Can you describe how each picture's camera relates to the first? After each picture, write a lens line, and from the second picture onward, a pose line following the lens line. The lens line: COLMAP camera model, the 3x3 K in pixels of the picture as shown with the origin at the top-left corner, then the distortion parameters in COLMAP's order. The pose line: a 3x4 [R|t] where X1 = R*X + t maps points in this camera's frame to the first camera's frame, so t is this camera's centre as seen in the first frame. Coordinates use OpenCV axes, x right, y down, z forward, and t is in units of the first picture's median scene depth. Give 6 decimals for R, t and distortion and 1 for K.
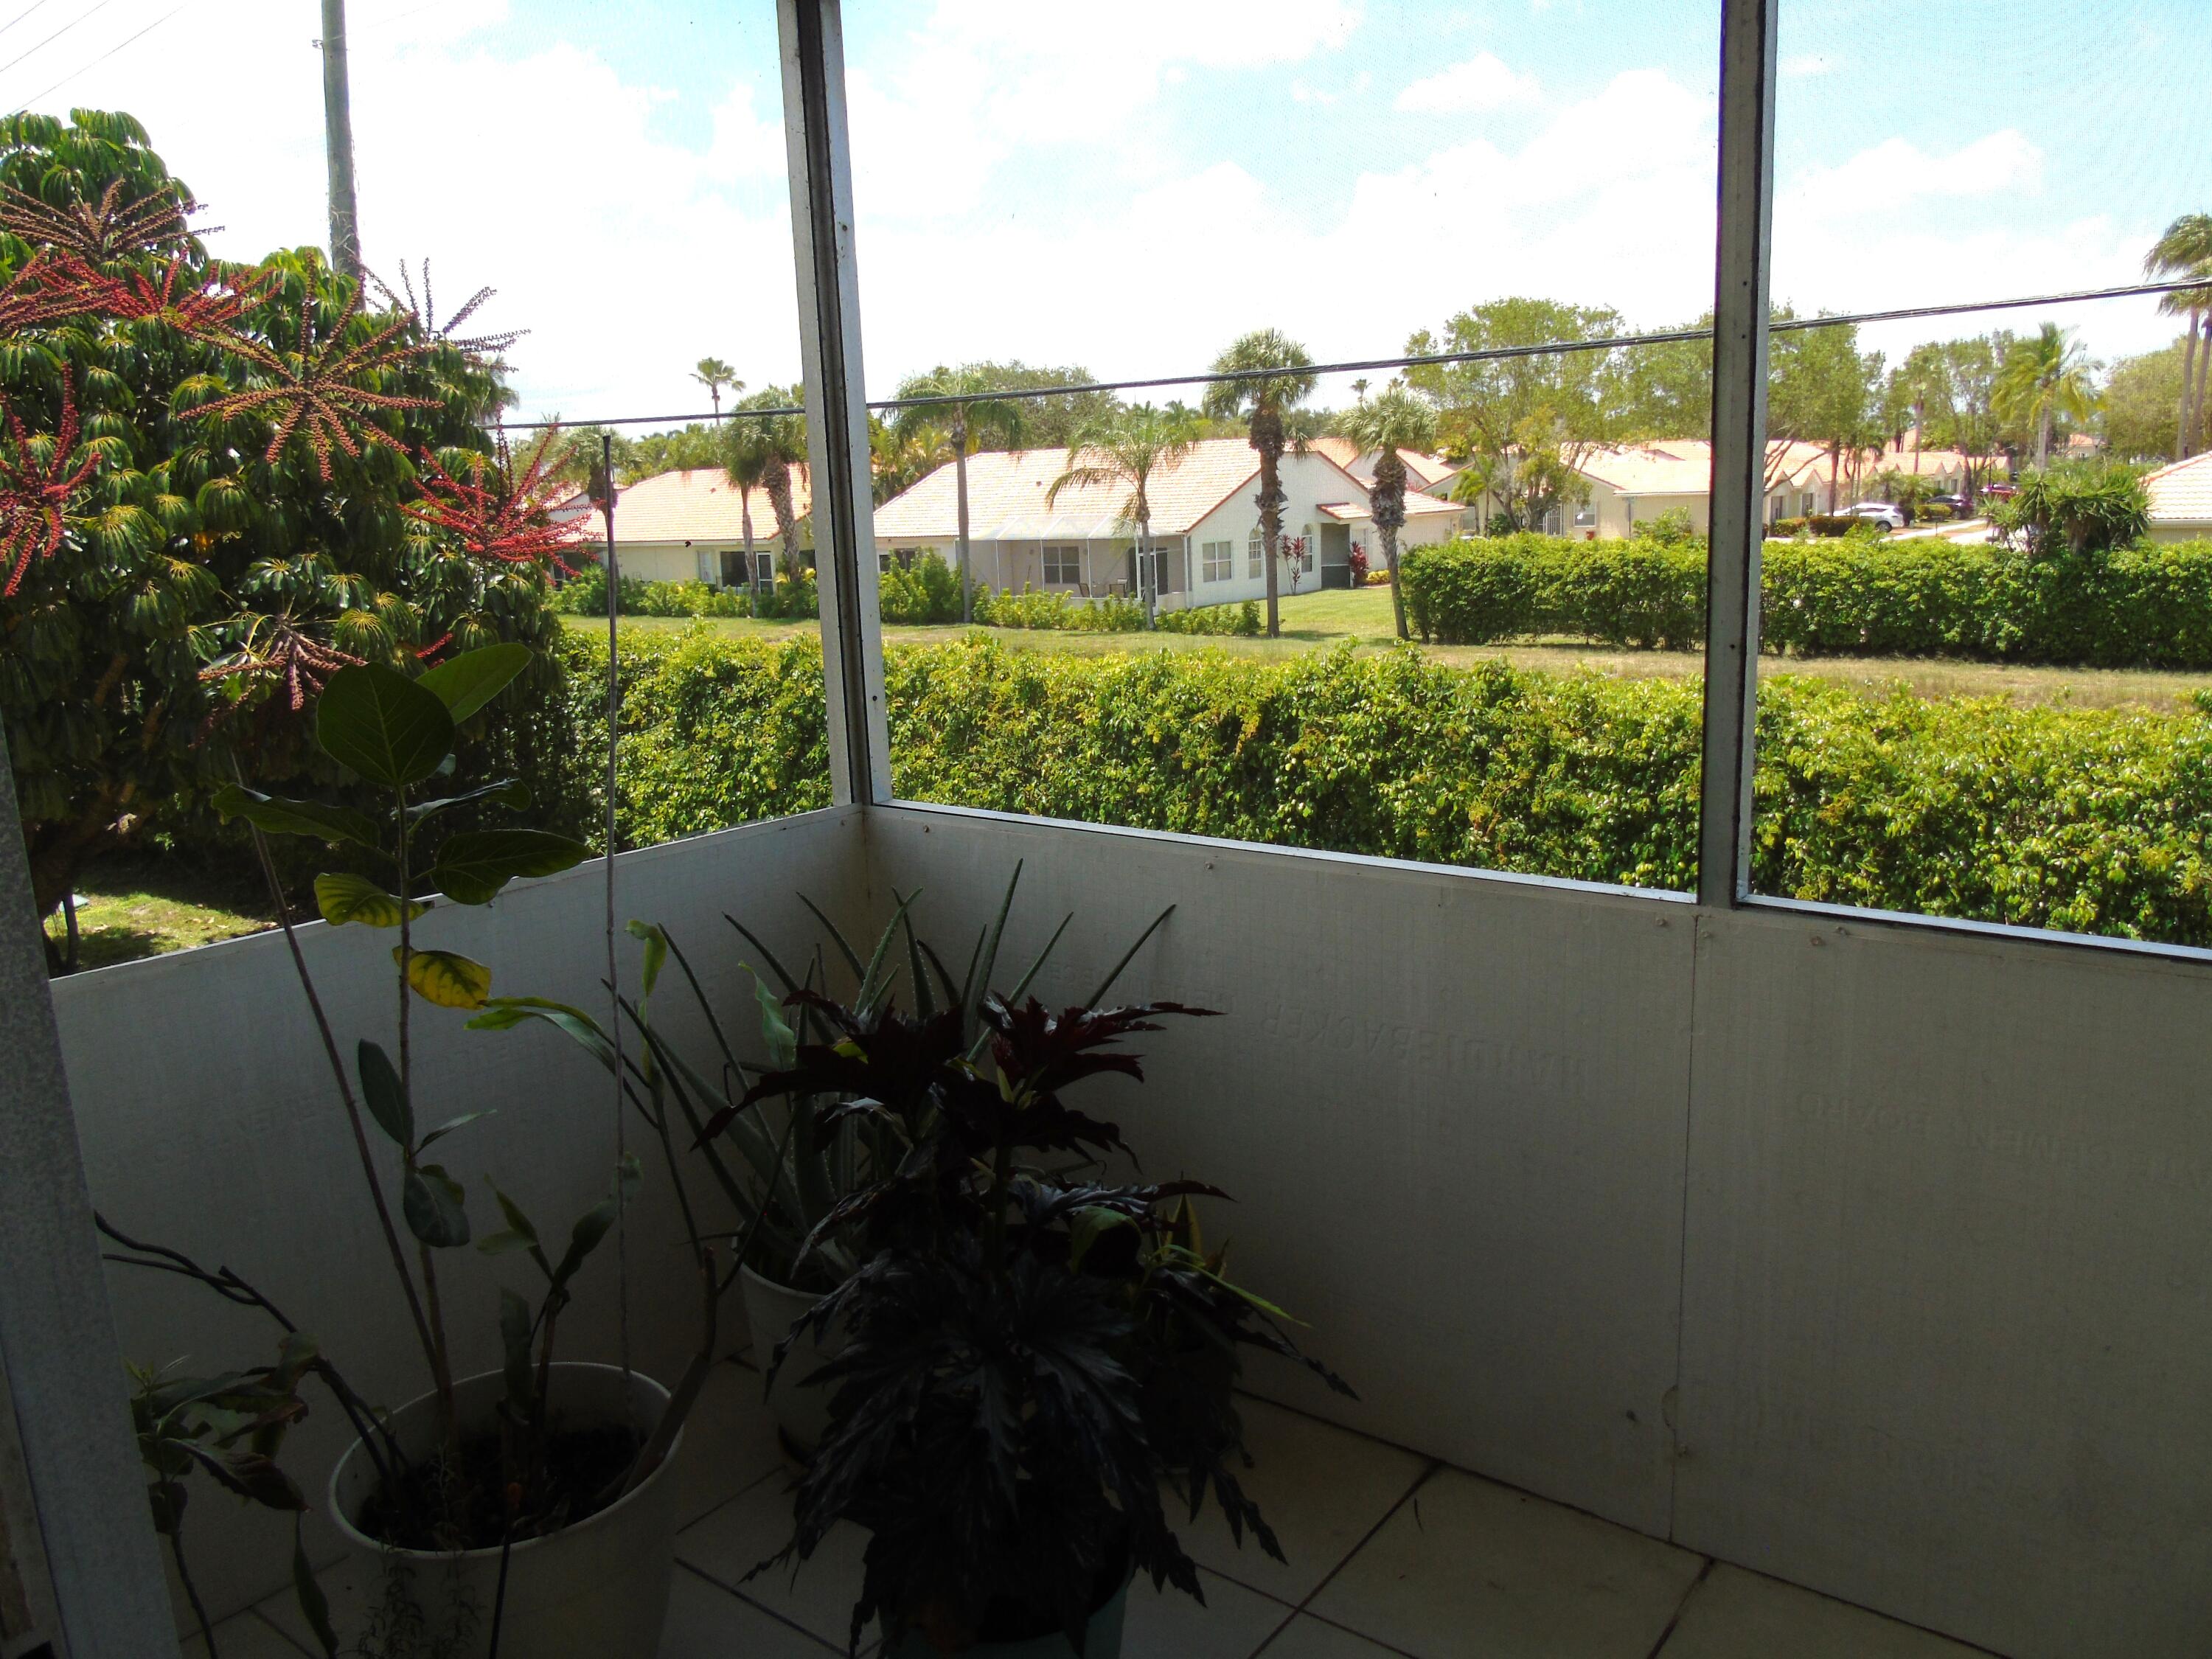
lens RADIAL K [[1614.5, 0, 1106.0], [0, 1614.5, 829.5], [0, 0, 1]] dist [-0.047889, 0.032557]
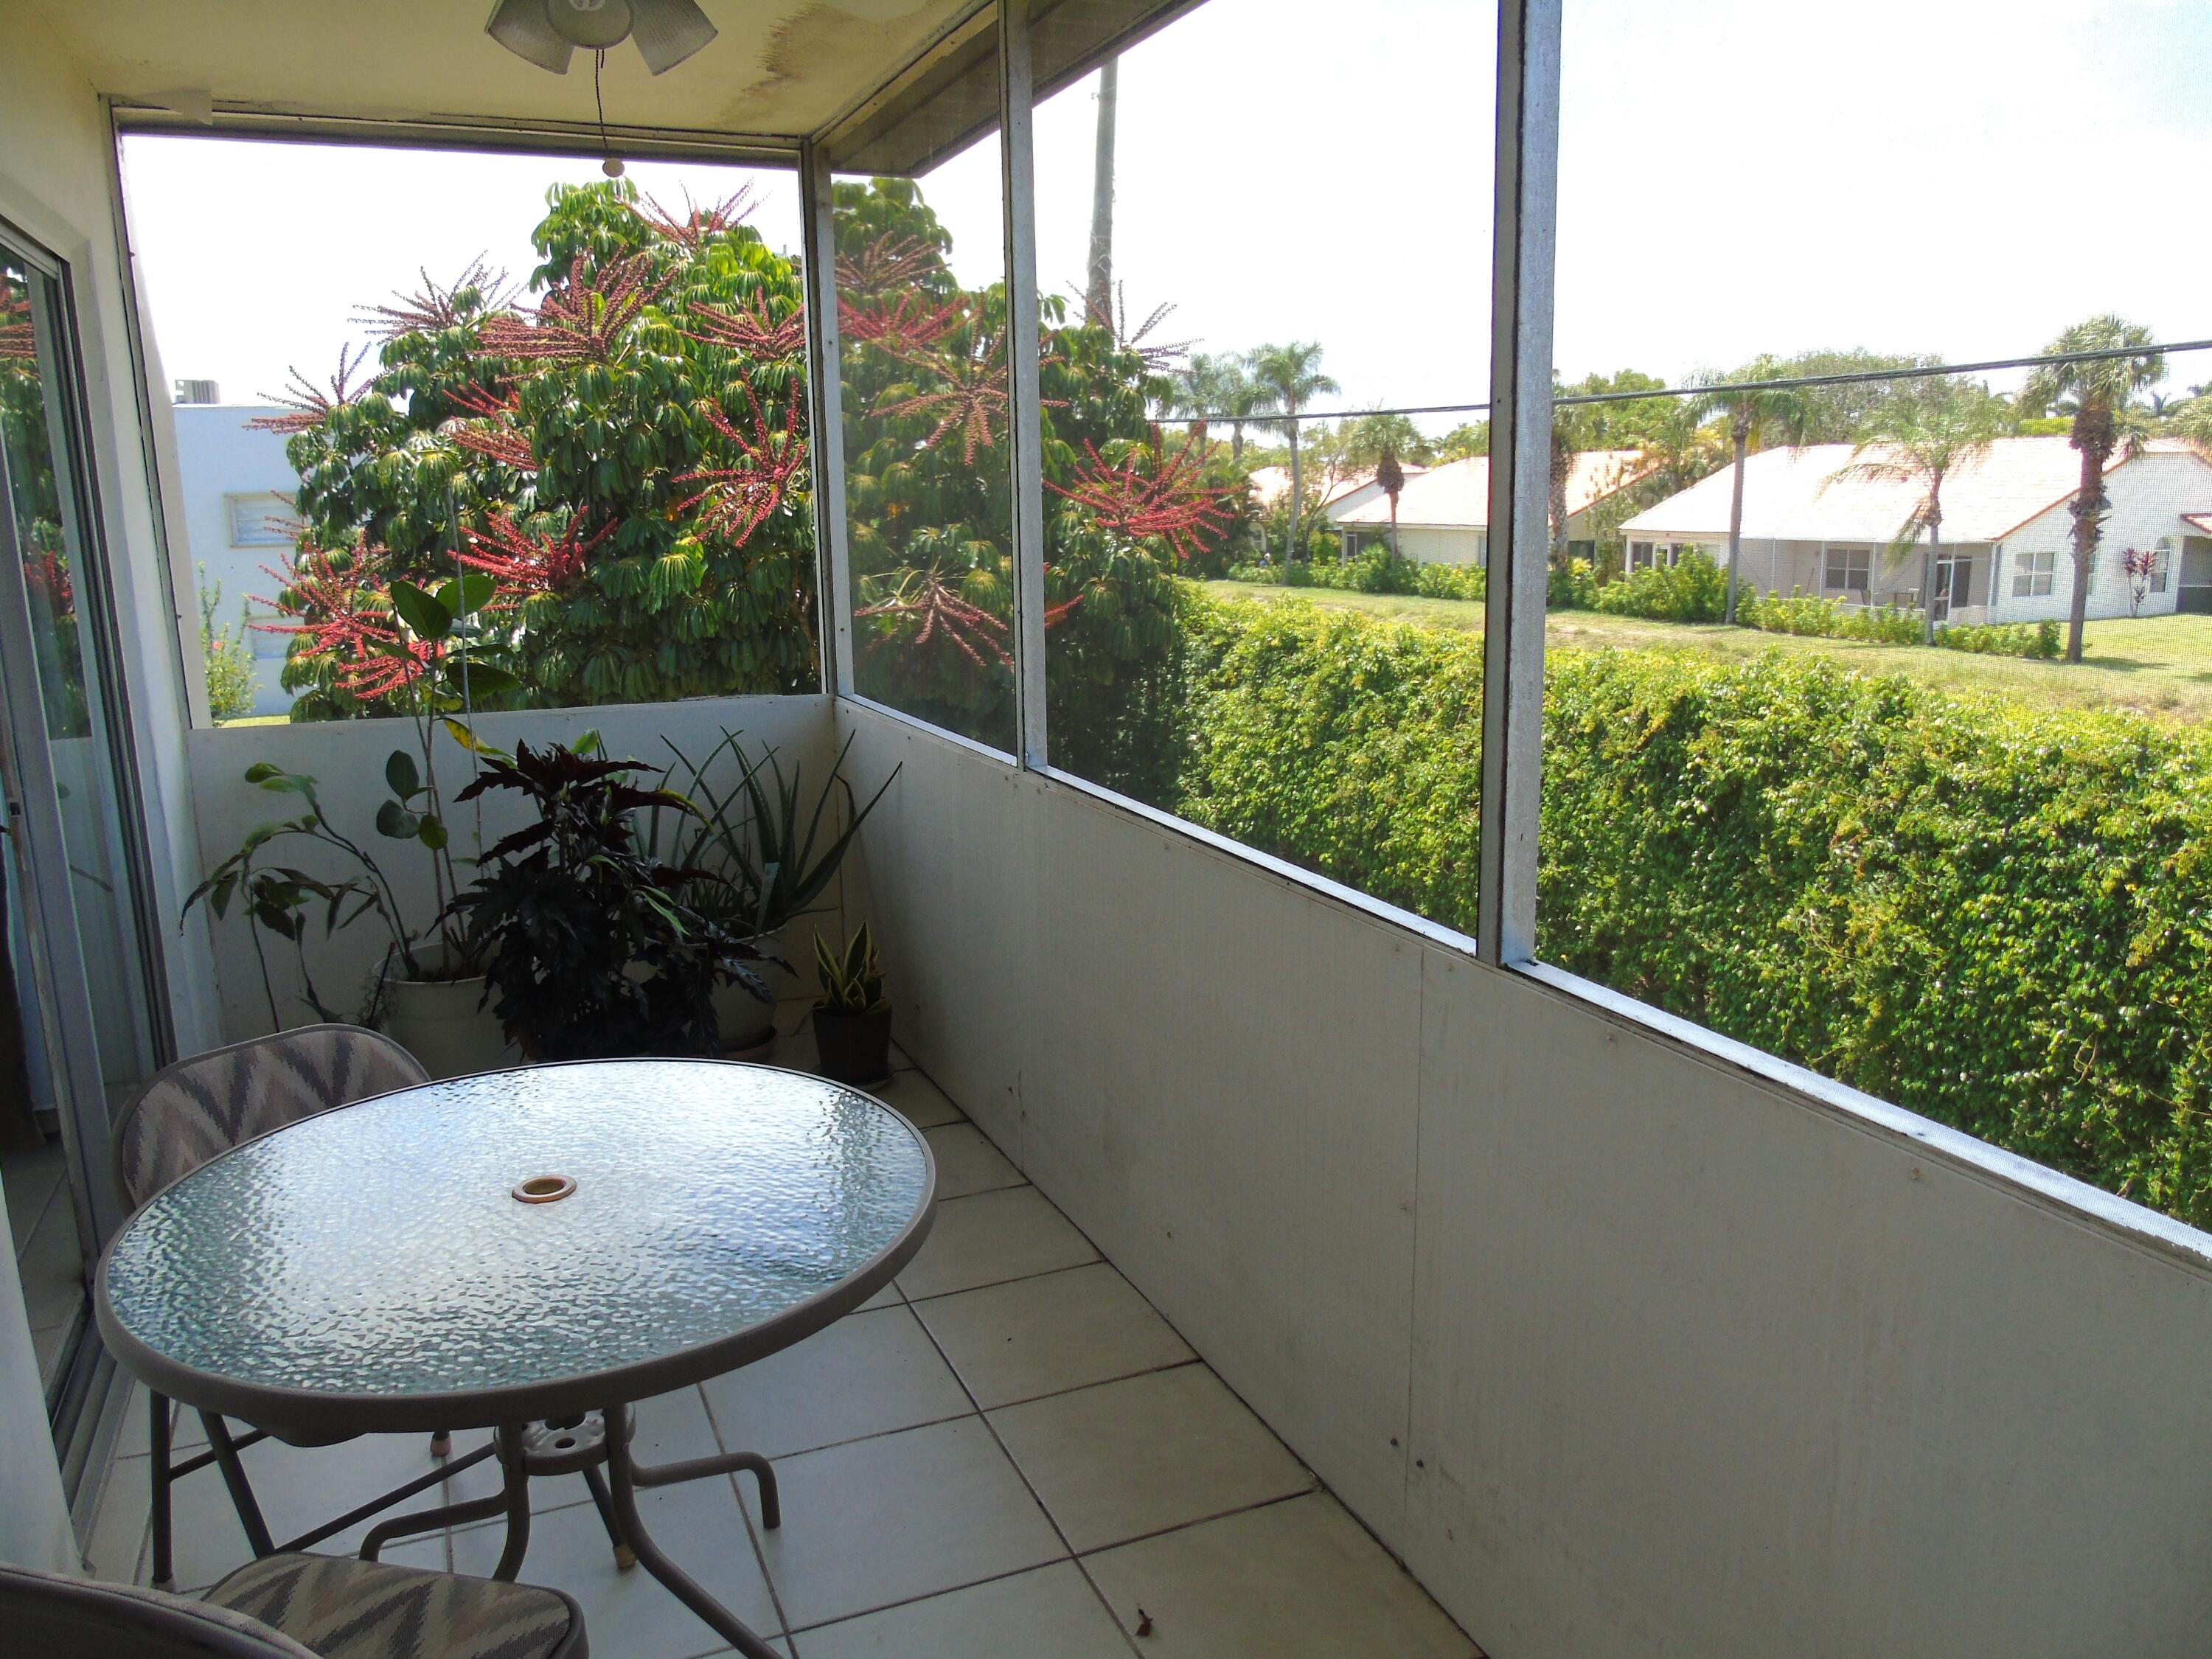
lens RADIAL K [[1614.5, 0, 1106.0], [0, 1614.5, 829.5], [0, 0, 1]] dist [-0.047889, 0.032557]
pose [[0.877997, 0.123228, -0.462533, 0.177969], [-0.119165, 0.992142, 0.038124, 0.005210], [0.463596, 0.021645, 0.885782, -0.062428]]
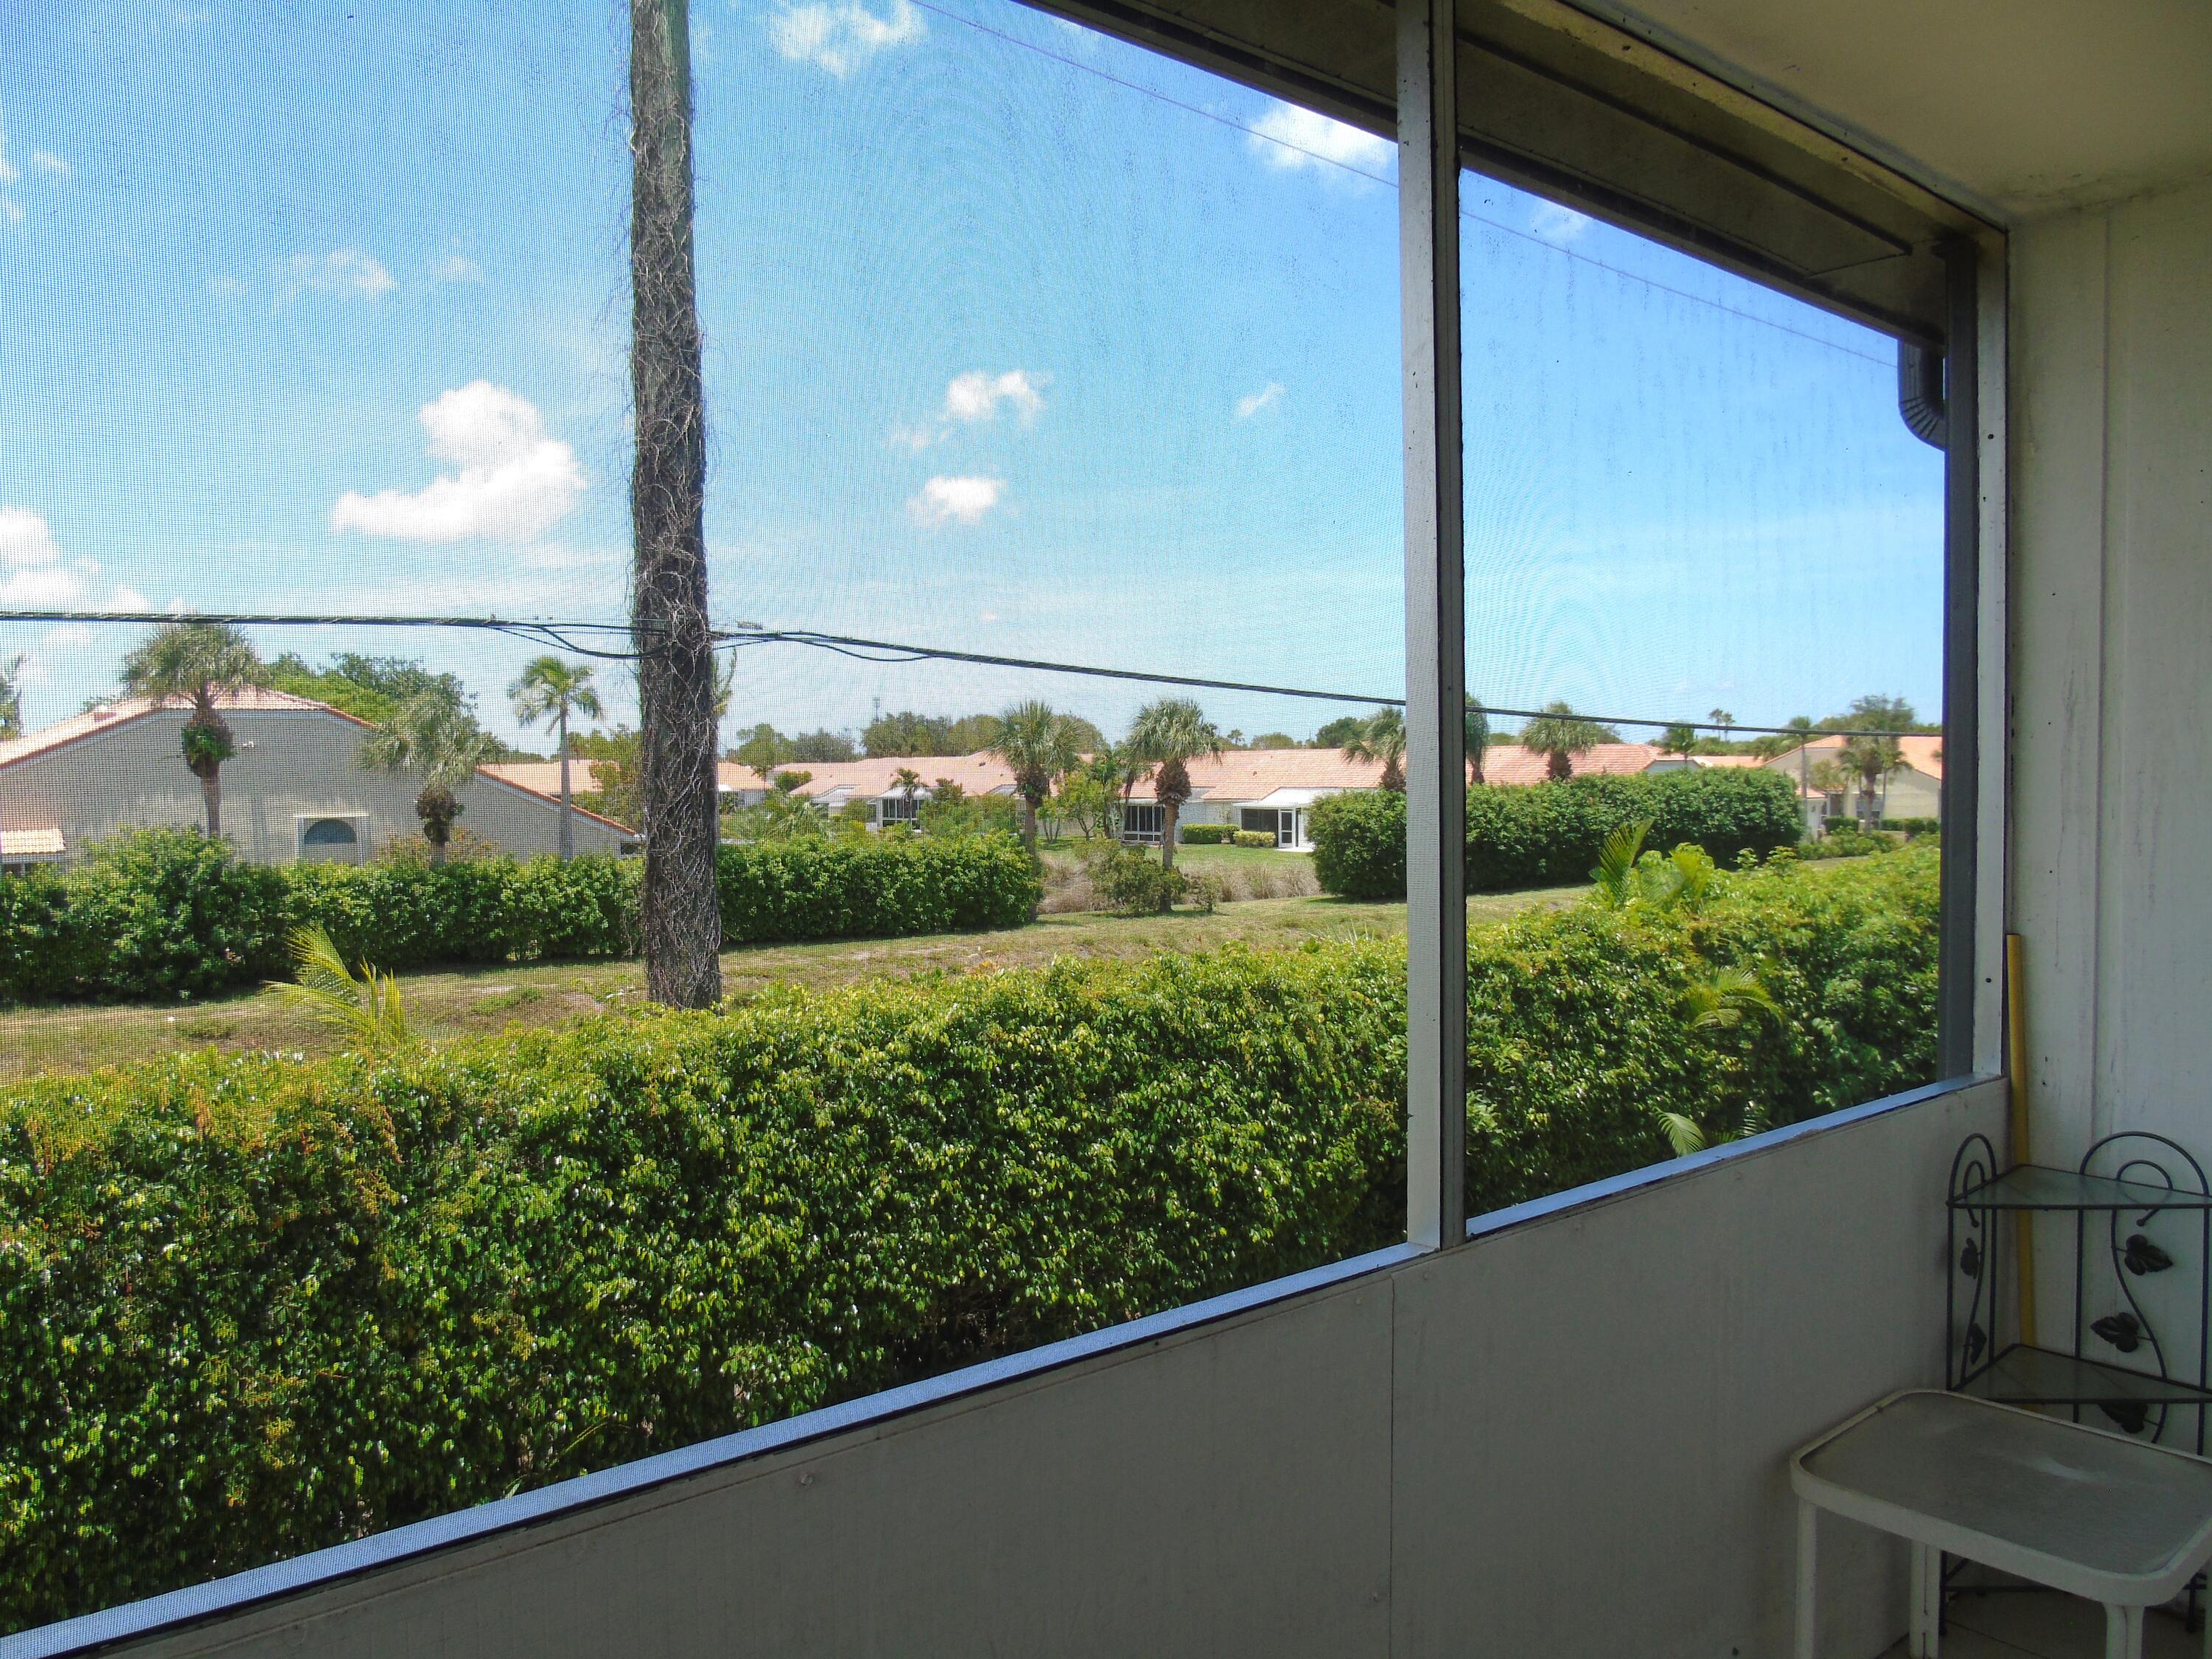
lens RADIAL K [[1614.5, 0, 1106.0], [0, 1614.5, 829.5], [0, 0, 1]] dist [-0.047889, 0.032557]
pose [[0.215906, 0.021622, 0.976175, -0.907245], [0.208262, 0.975729, -0.067674, -0.114311], [-0.953945, 0.217912, 0.206163, 0.736188]]
